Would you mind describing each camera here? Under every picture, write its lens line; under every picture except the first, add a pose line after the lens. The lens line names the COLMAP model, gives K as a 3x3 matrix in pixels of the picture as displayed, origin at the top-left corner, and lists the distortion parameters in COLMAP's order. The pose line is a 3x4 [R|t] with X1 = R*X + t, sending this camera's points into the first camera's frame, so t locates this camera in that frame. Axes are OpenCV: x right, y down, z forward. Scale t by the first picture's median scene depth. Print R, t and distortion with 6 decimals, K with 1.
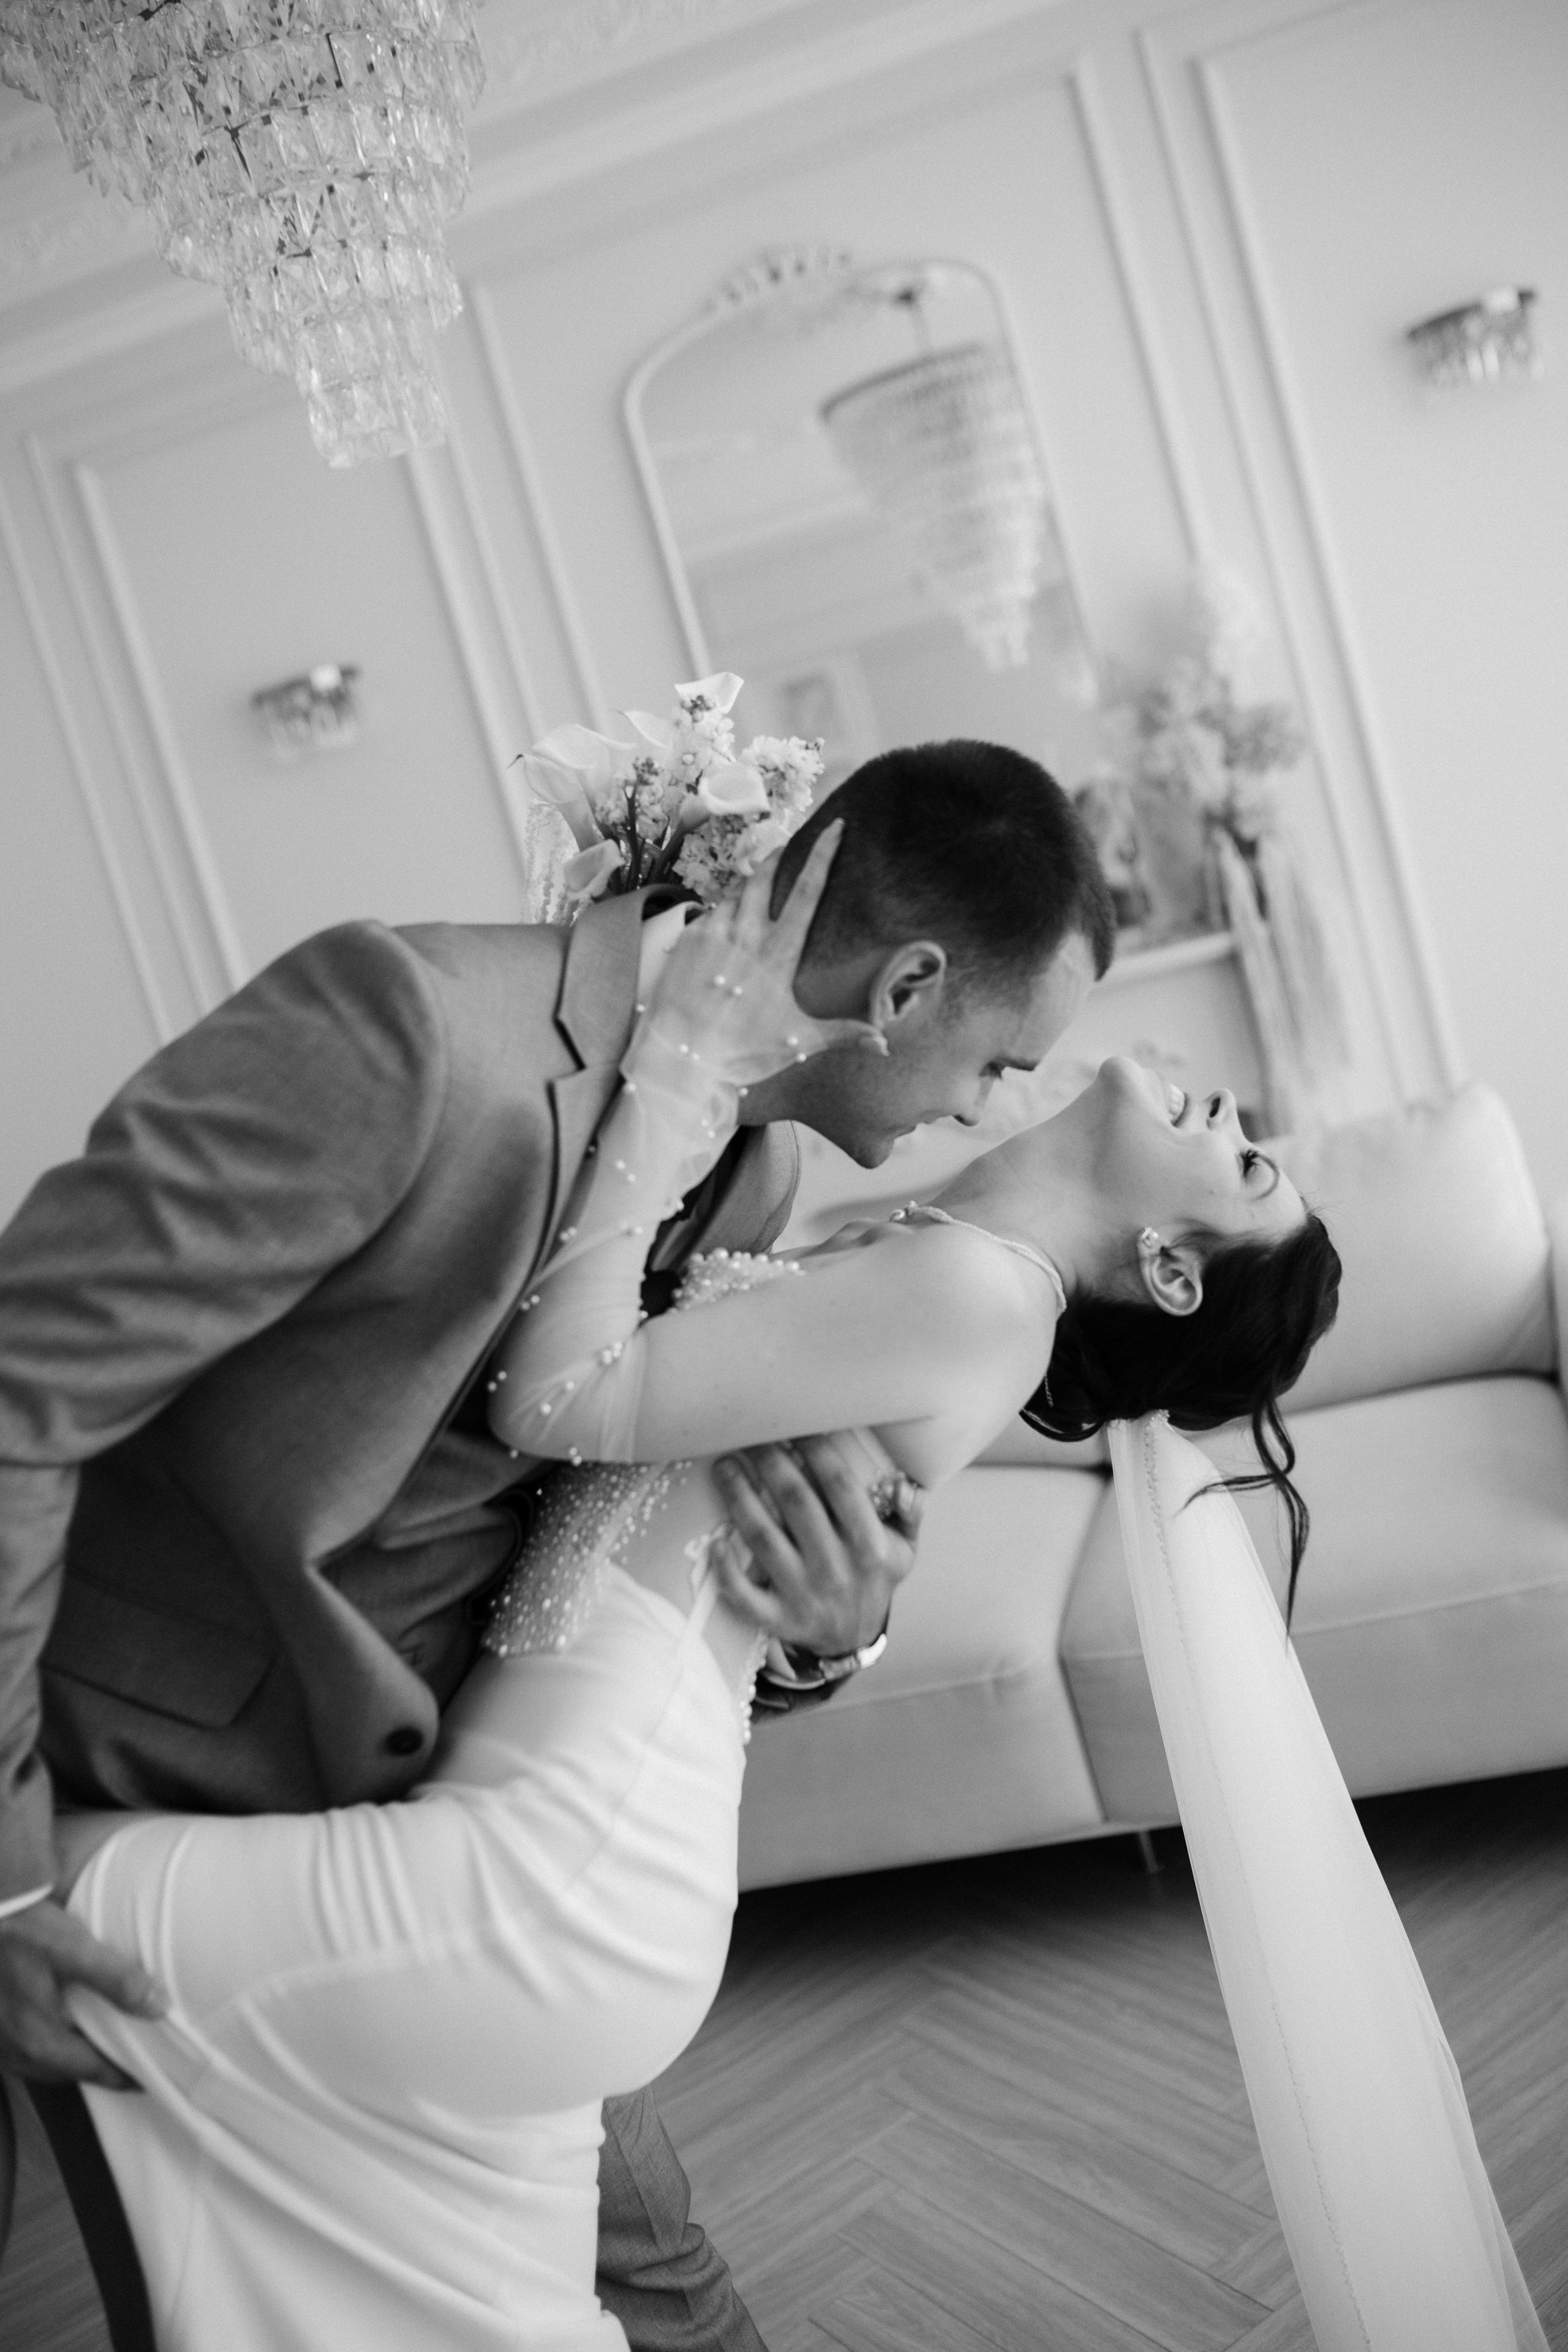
lens RADIAL K [[2252.3, 0, 814.2], [0, 2252.3, 1161.4], [0, 0, 1]] dist [-0.005206, 0.000000]
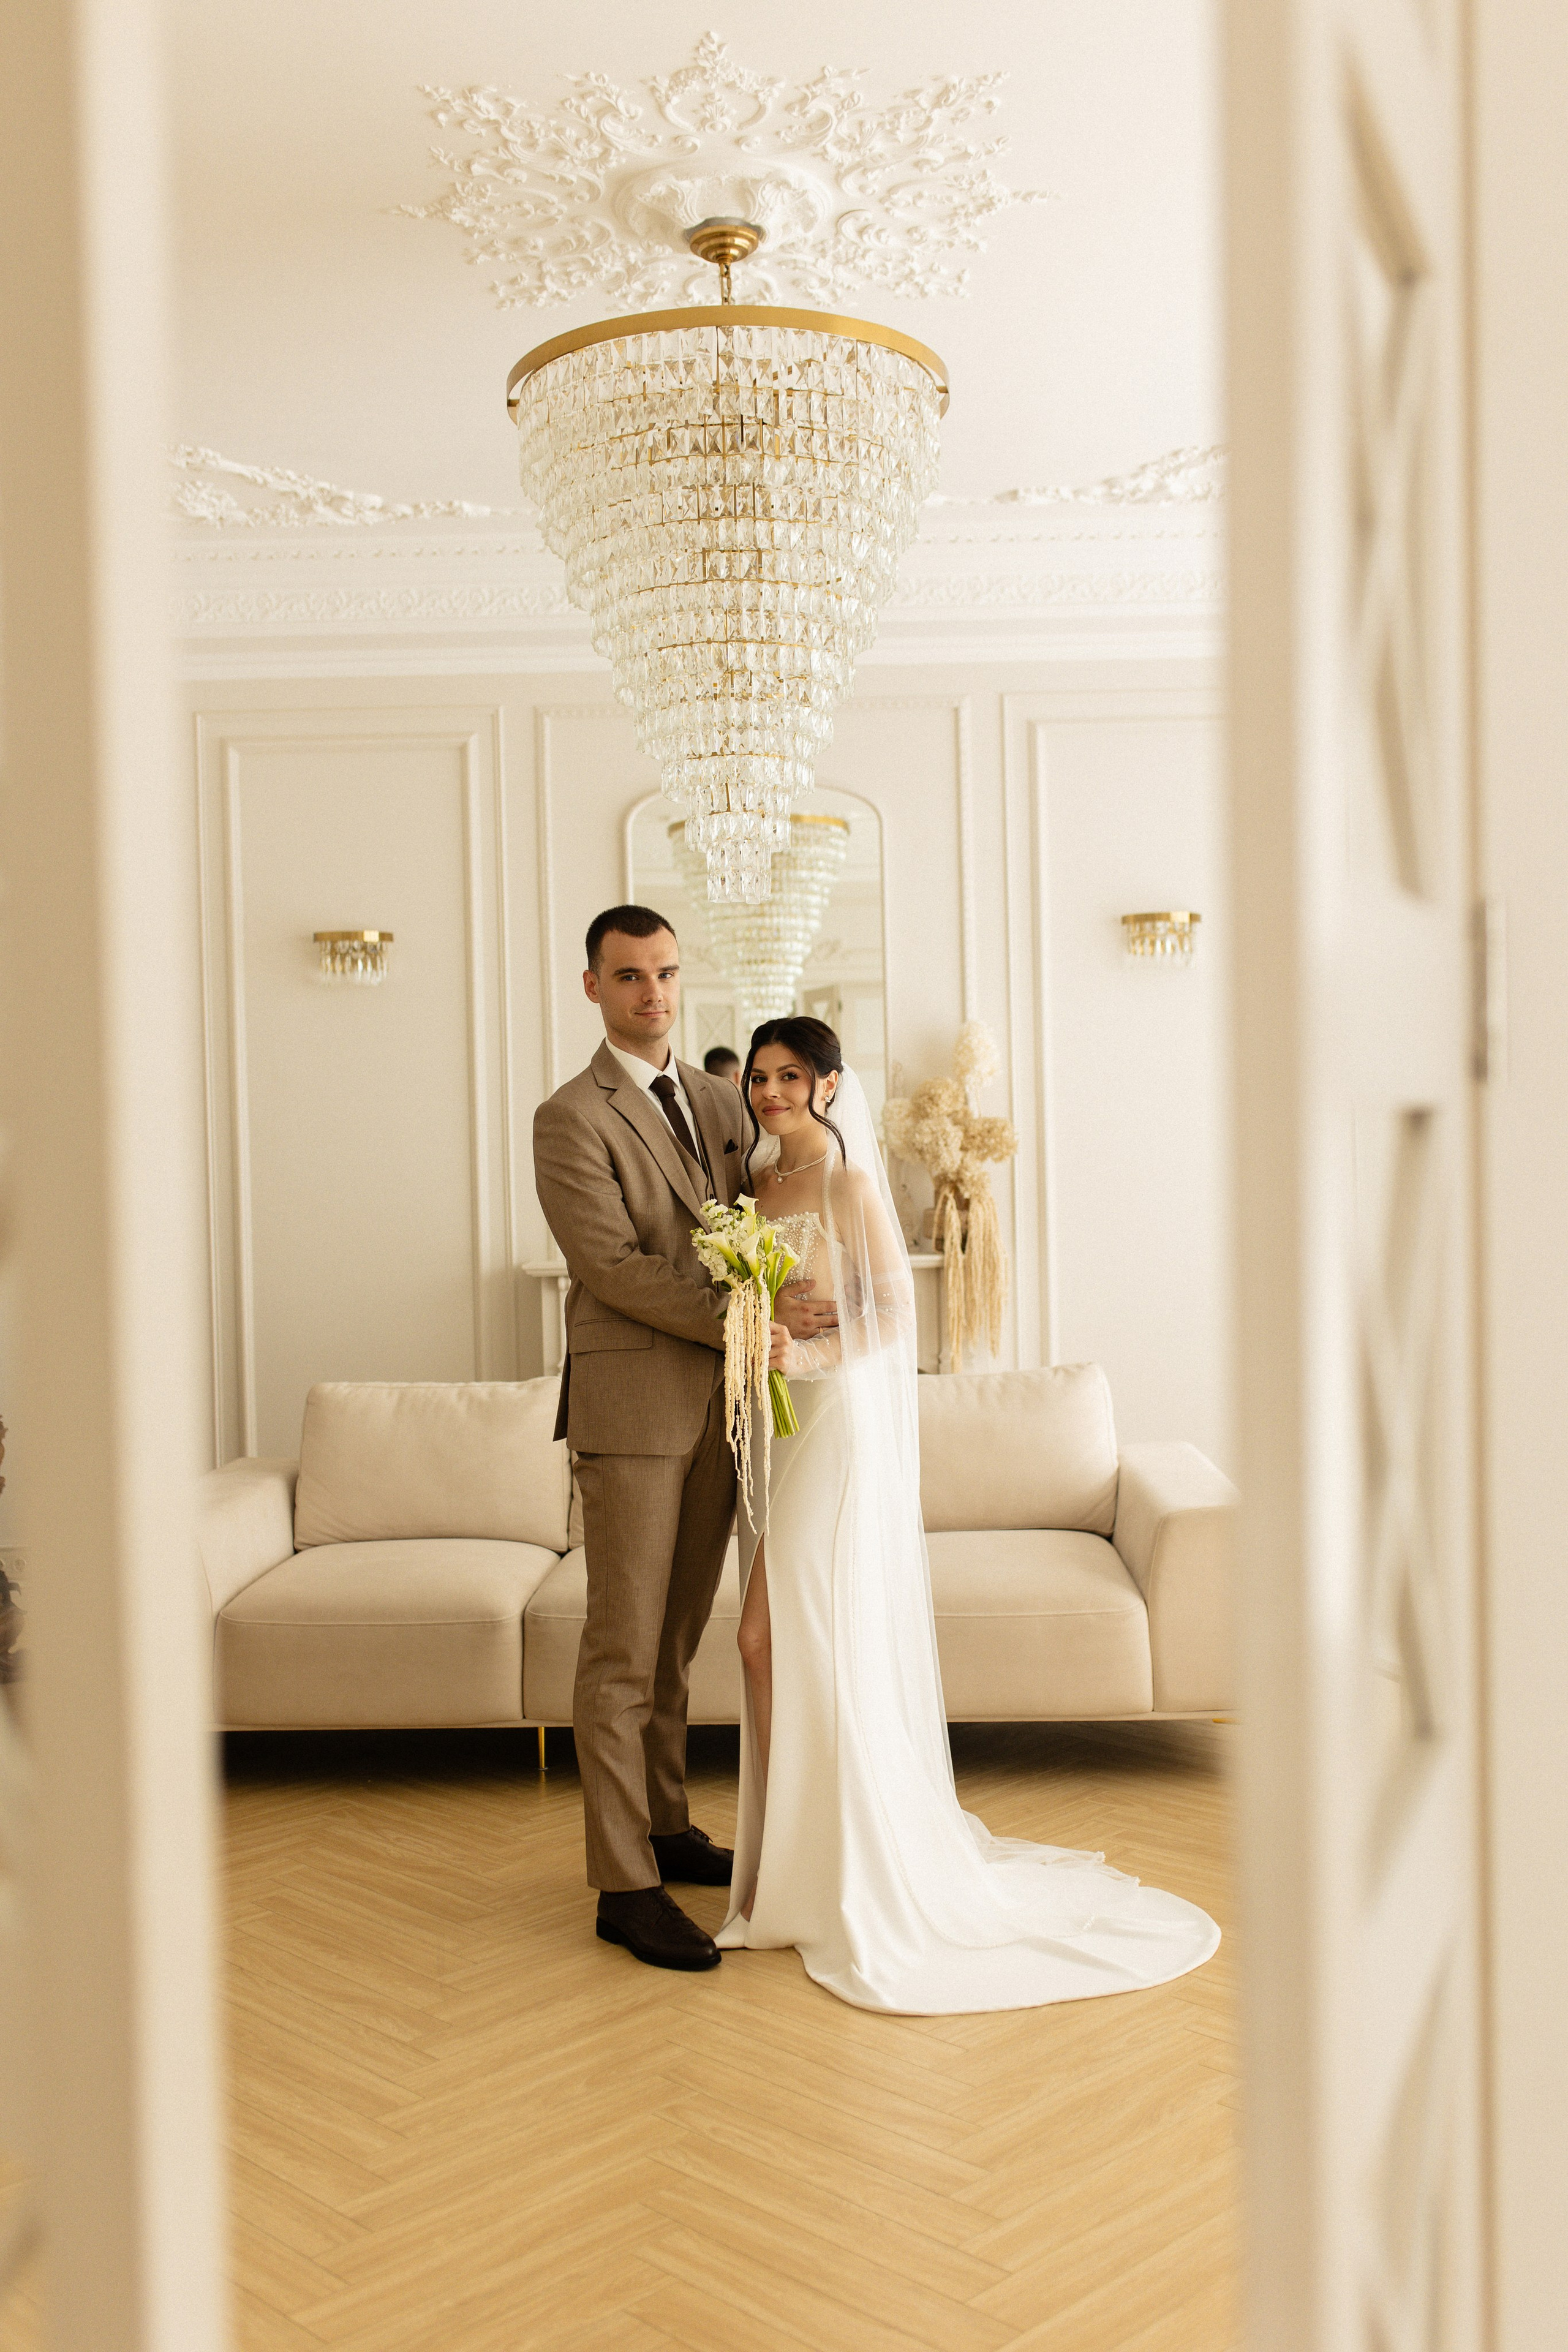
lens RADIAL K [[2252.3, 0, 770.0], [0, 2252.3, 1166.7], [0, 0, 1]] dist [-0.005206, 0.000000]
pose [[0.951494, 0.246091, 0.184656, -0.225774], [-0.215443, 0.961405, -0.171128, 0.129523], [-0.219642, 0.123045, 0.967790, -0.472365]]
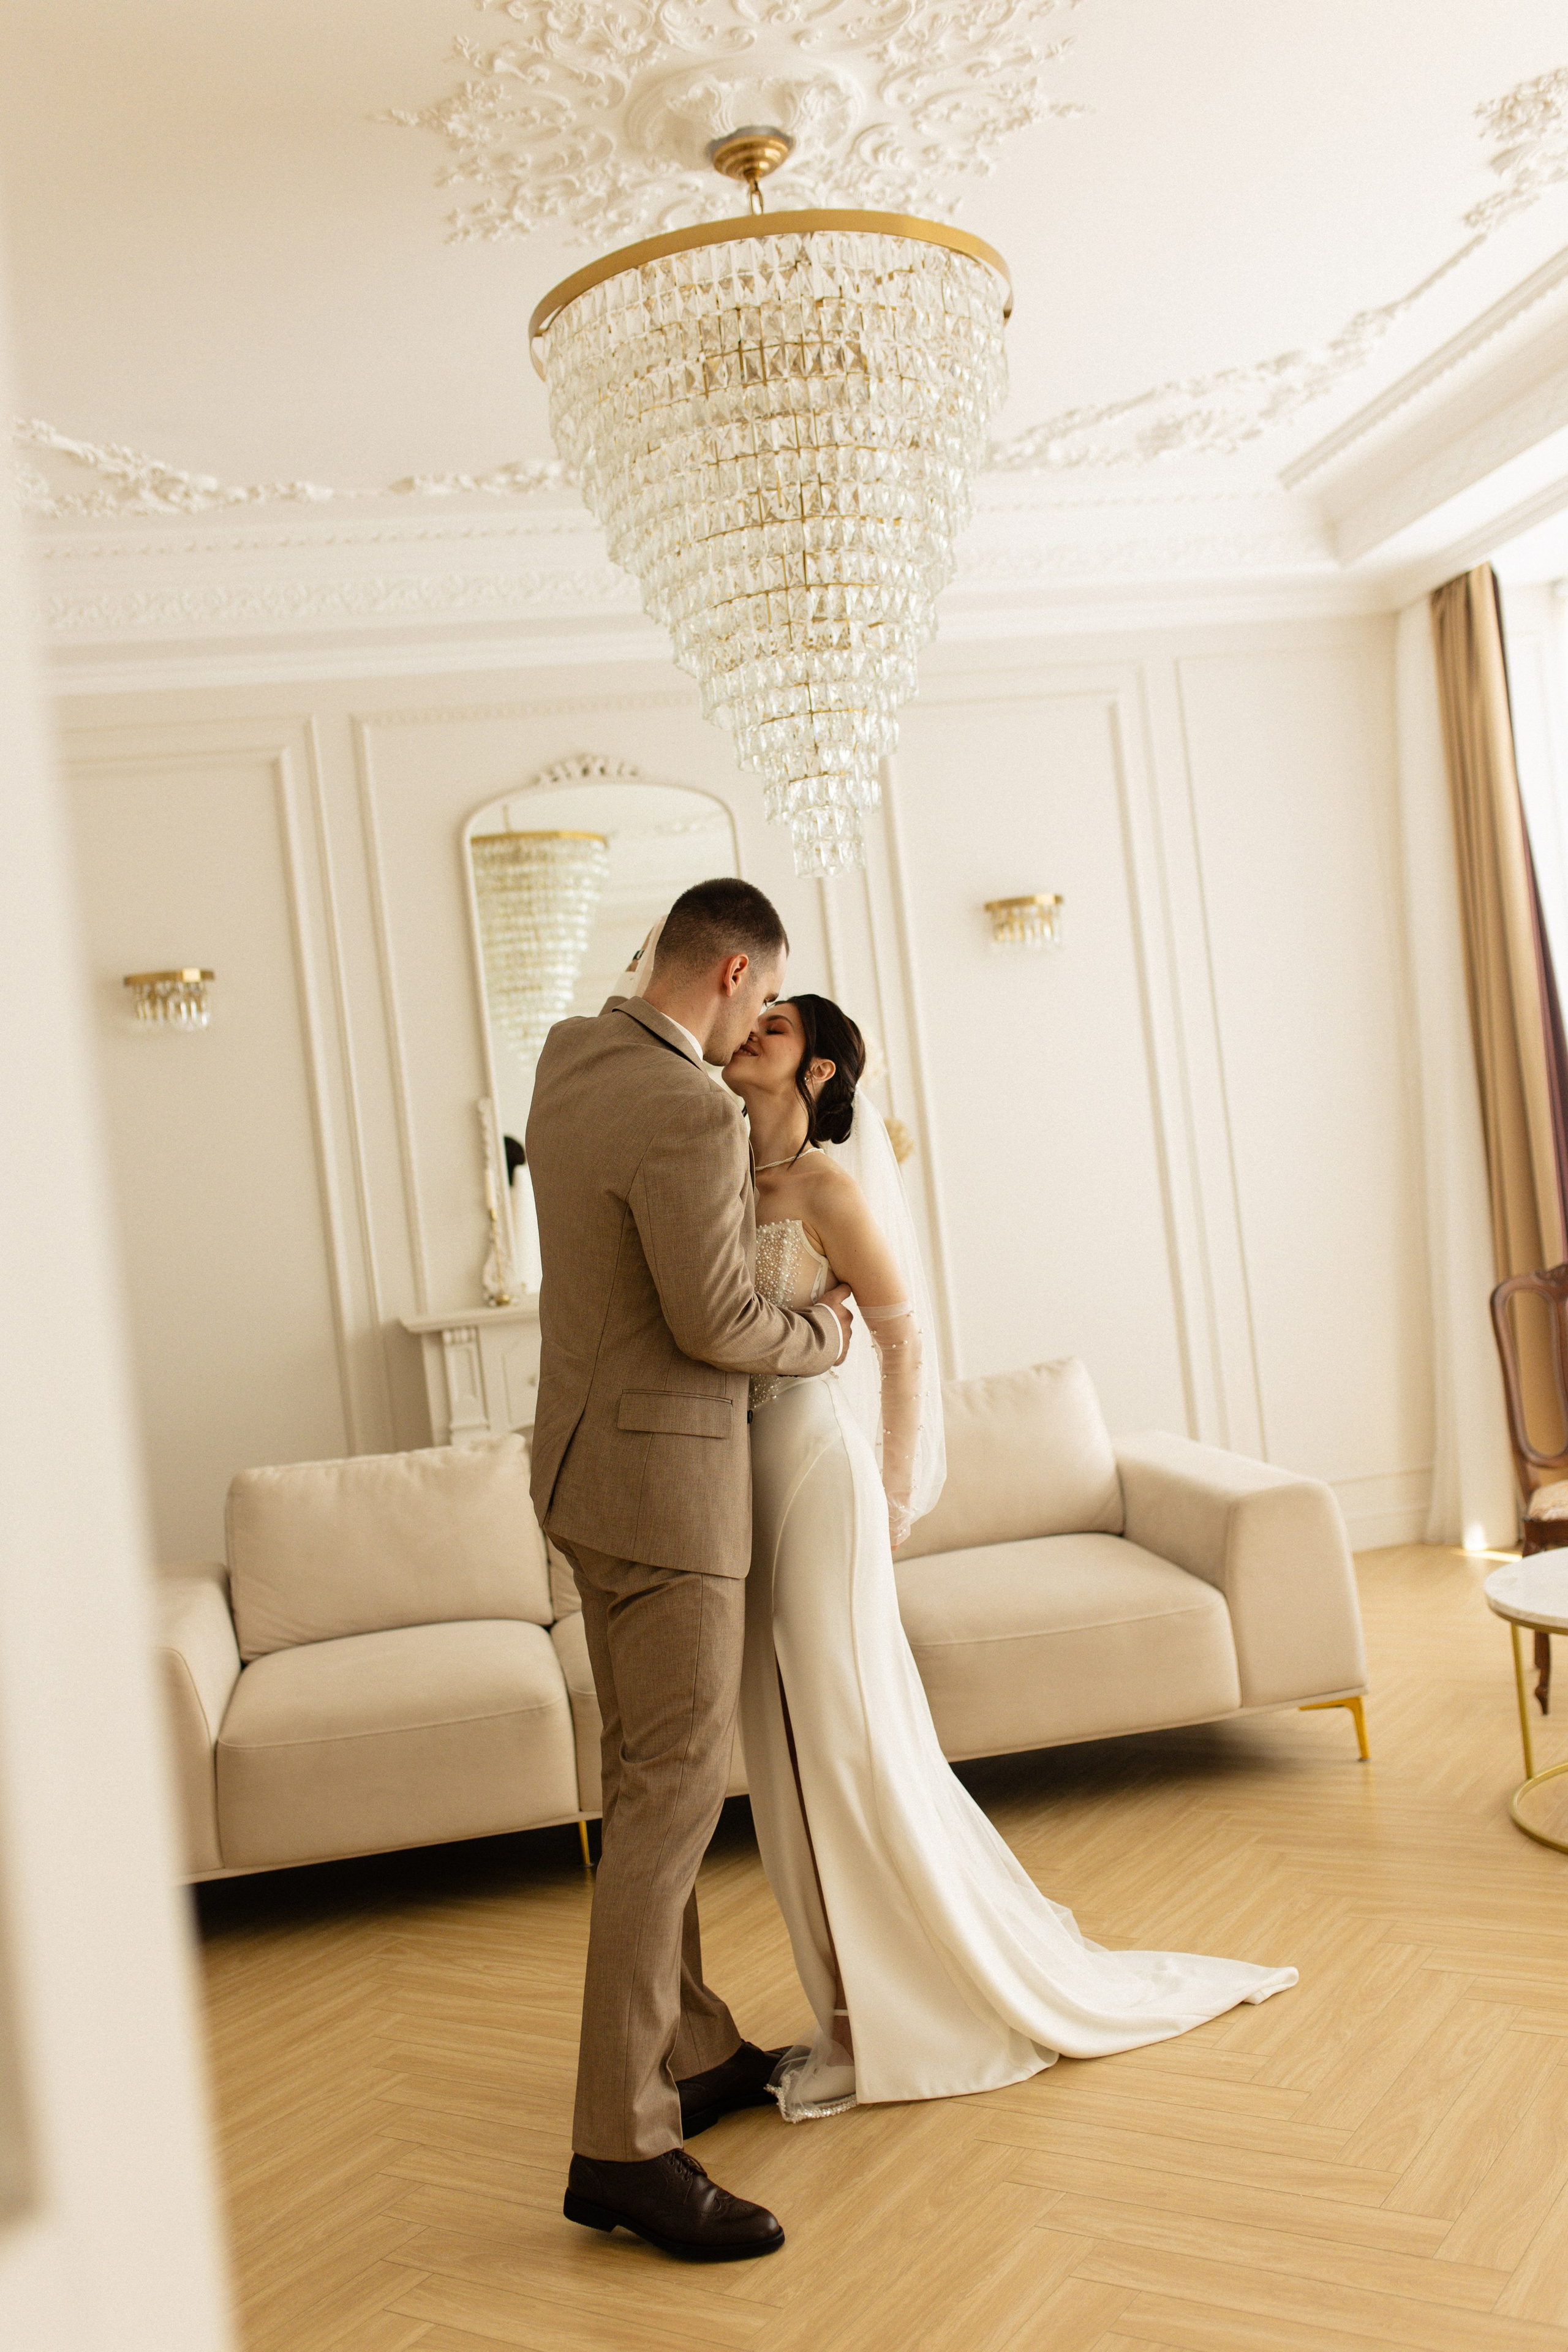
lens RADIAL K [[2252.3, 0, 779.5], [0, 2252.3, 1161.6], [0, 0, 1]] dist [-0.005206, 0.000000]
pose [[0.909984, 0.170696, 0.377878, -0.422154], [-0.087912, 0.970039, -0.226485, 0.168078], [-0.405216, 0.172877, 0.897727, -0.306845]]
